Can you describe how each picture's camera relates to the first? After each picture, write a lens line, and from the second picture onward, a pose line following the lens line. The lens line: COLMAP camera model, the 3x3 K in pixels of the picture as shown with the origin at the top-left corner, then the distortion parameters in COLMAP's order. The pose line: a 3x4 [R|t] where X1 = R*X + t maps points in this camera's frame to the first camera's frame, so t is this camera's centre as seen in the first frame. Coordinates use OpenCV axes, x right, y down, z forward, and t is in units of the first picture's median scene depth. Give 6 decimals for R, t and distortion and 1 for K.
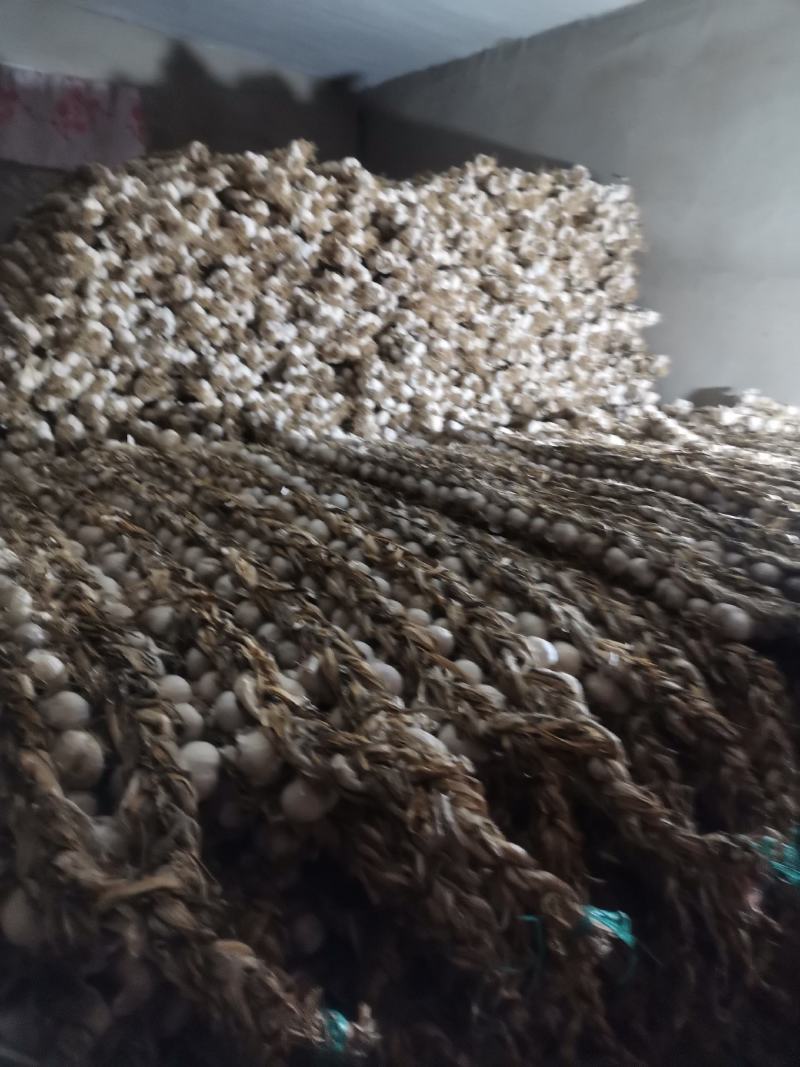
lens RADIAL K [[799.3, 0, 400.0], [0, 799.3, 533.5], [0, 0, 1]] dist [0.055619, -0.026686]
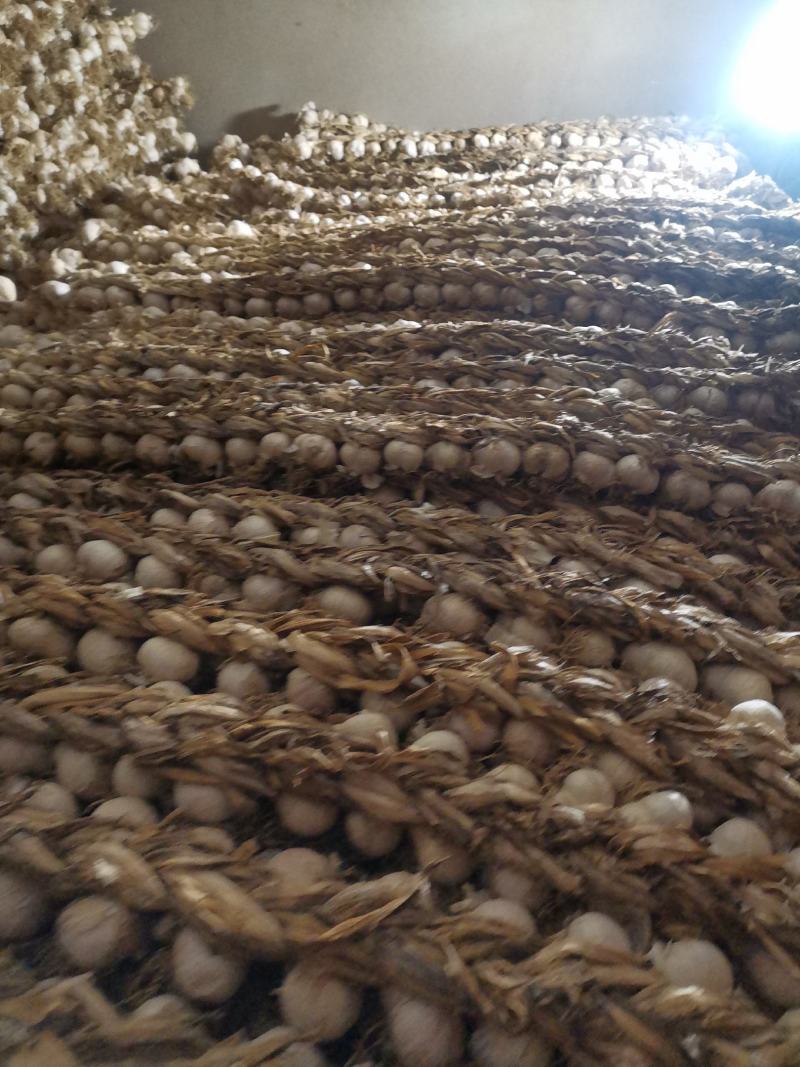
lens RADIAL K [[799.3, 0, 400.0], [0, 799.3, 533.5], [0, 0, 1]] dist [0.055619, -0.026686]
pose [[0.749098, -0.475180, 0.461580, -0.092978], [0.302902, 0.865352, 0.399270, -0.114631], [-0.589155, -0.159279, 0.792166, 0.253887]]
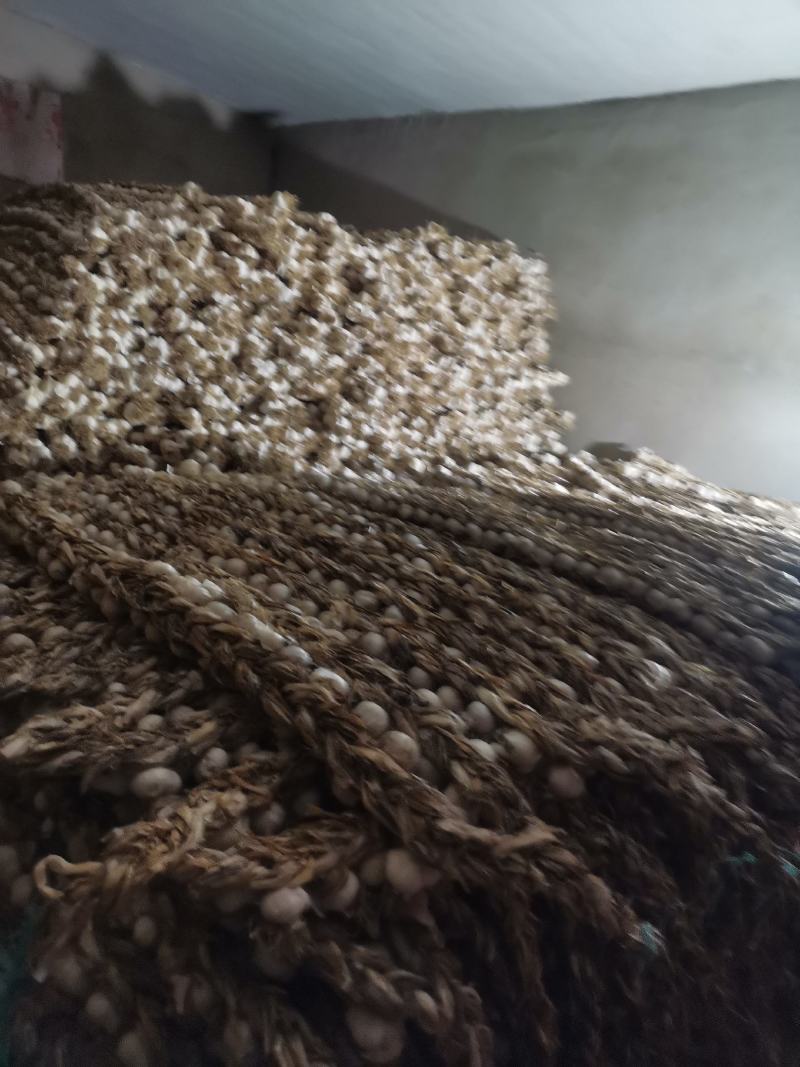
lens RADIAL K [[799.3, 0, 400.0], [0, 799.3, 533.5], [0, 0, 1]] dist [0.055619, -0.026686]
pose [[0.973179, 0.041429, 0.226287, -0.199685], [-0.036897, 0.999025, -0.024222, -0.012315], [-0.227070, 0.015223, 0.973759, -0.073919]]
